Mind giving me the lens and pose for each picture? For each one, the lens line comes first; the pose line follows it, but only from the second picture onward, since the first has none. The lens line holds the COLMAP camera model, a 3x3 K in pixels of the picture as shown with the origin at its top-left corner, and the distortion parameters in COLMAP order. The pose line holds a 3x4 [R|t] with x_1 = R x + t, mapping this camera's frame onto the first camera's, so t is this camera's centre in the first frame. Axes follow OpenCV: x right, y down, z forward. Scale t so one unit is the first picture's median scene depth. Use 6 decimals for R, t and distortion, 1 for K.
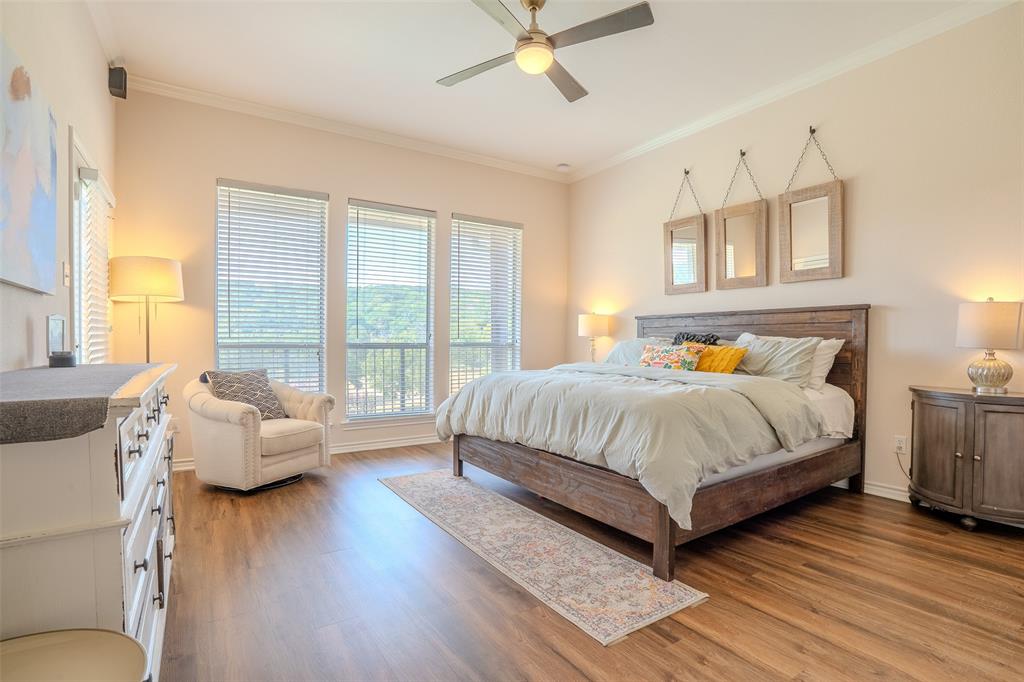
lens RADIAL K [[477.7, 0, 515.5], [0, 477.7, 346.6], [0, 0, 1]] dist [-0.067478, 0.022342]
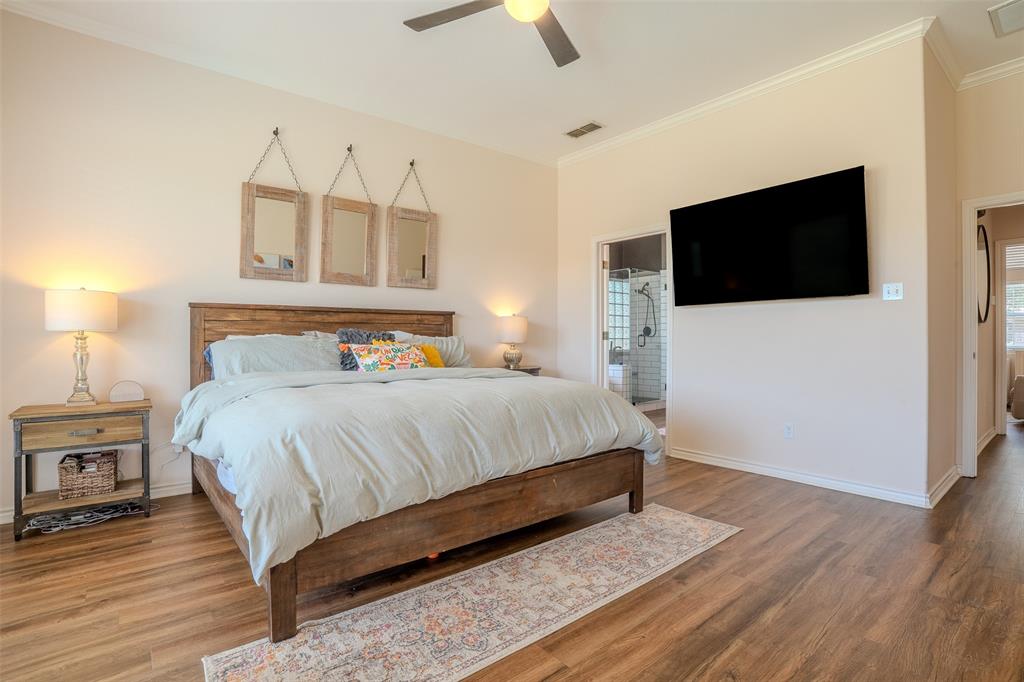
lens RADIAL K [[477.7, 0, 512.5], [0, 477.7, 338.8], [0, 0, 1]] dist [-0.067478, 0.022342]
pose [[-0.076209, 0.005647, 0.997076, -0.796897], [0.014320, 0.999887, -0.004569, -0.006585], [-0.996989, 0.013930, -0.076281, 1.129227]]
